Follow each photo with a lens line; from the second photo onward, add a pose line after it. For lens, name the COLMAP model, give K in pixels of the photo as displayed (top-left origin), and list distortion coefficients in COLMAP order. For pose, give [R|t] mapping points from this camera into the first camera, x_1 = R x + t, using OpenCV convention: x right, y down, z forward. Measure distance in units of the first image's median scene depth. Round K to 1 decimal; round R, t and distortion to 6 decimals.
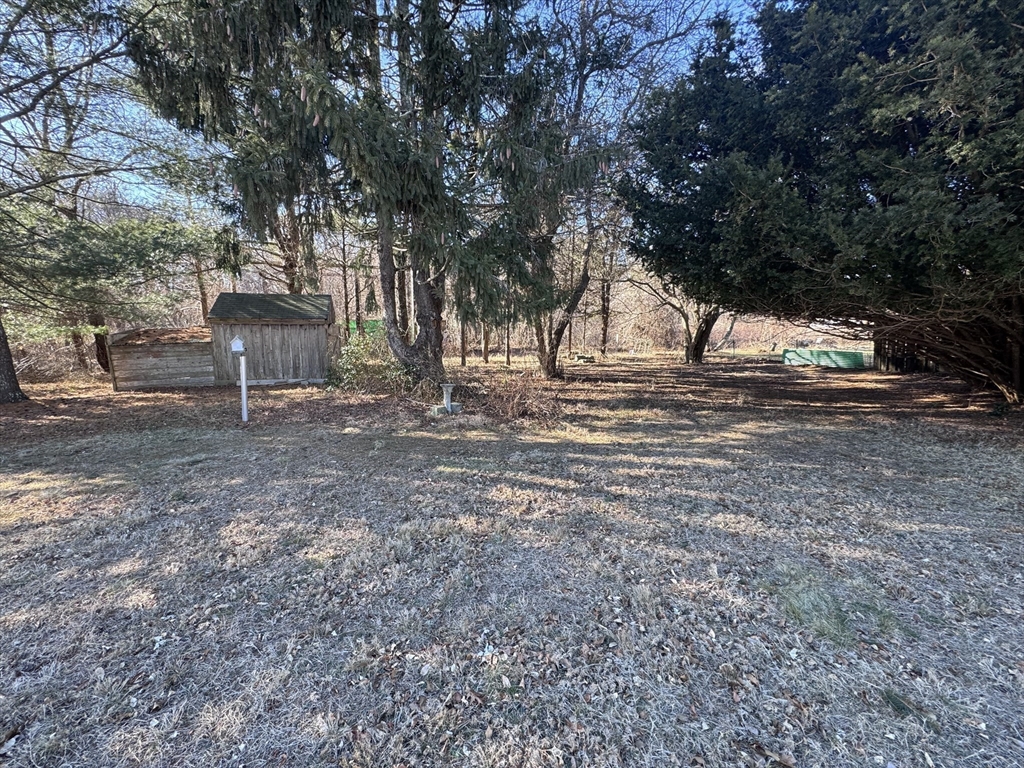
lens RADIAL K [[416.8, 0, 507.8], [0, 416.8, 385.8], [0, 0, 1]] dist [-0.004579, 0.000434]
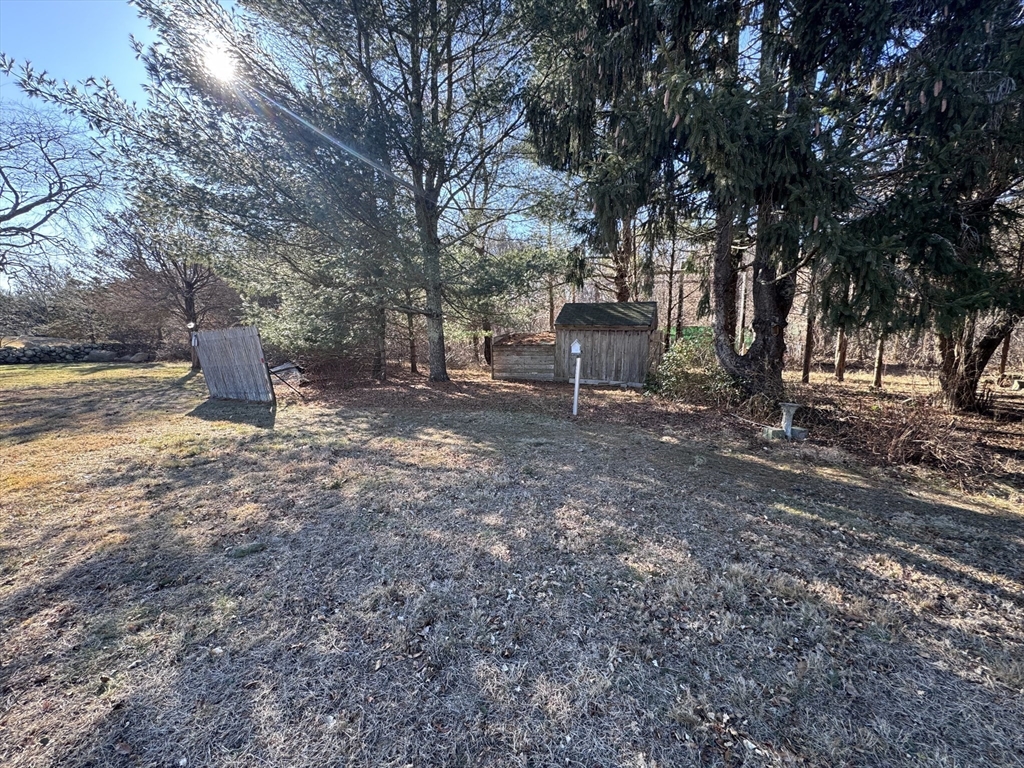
lens RADIAL K [[416.8, 0, 510.9], [0, 416.8, 387.4], [0, 0, 1]] dist [-0.004579, 0.000434]
pose [[0.755637, 0.092920, -0.648366, -0.026904], [-0.100644, 0.994602, 0.025246, -0.000598], [0.647212, 0.046178, 0.760910, 0.014439]]
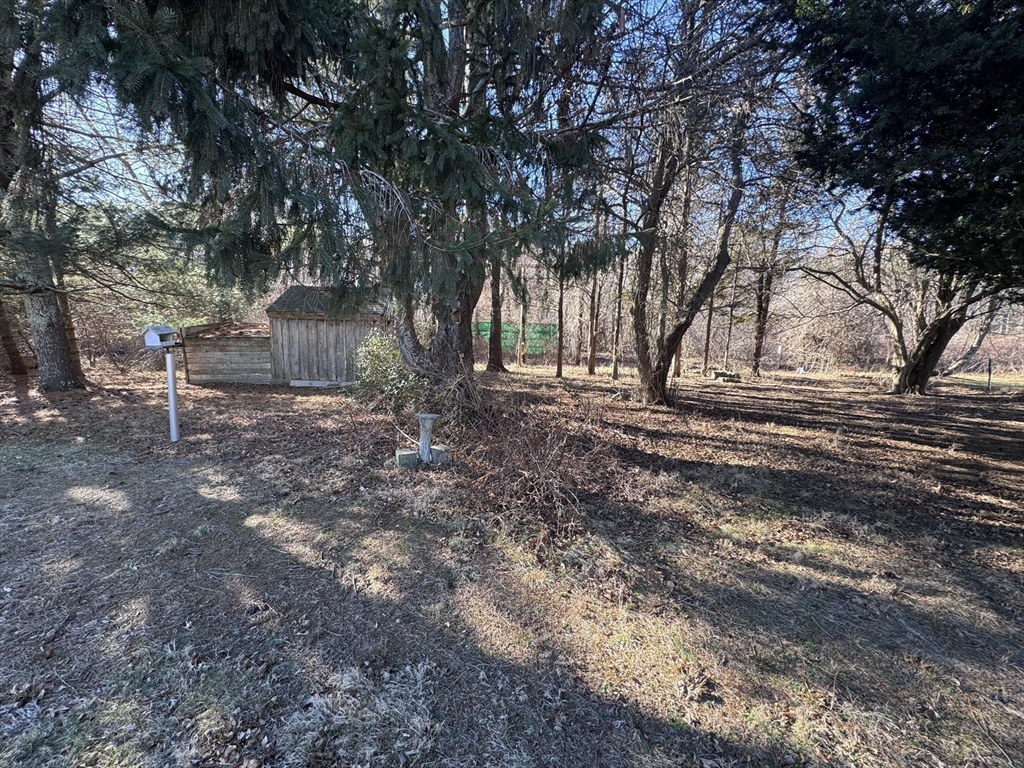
lens RADIAL K [[416.8, 0, 504.0], [0, 416.8, 389.1], [0, 0, 1]] dist [-0.004579, 0.000434]
pose [[0.944339, 0.067291, -0.322018, 0.125815], [-0.070244, 0.997527, 0.002455, -0.040771], [0.321387, 0.020301, 0.946730, 0.409769]]
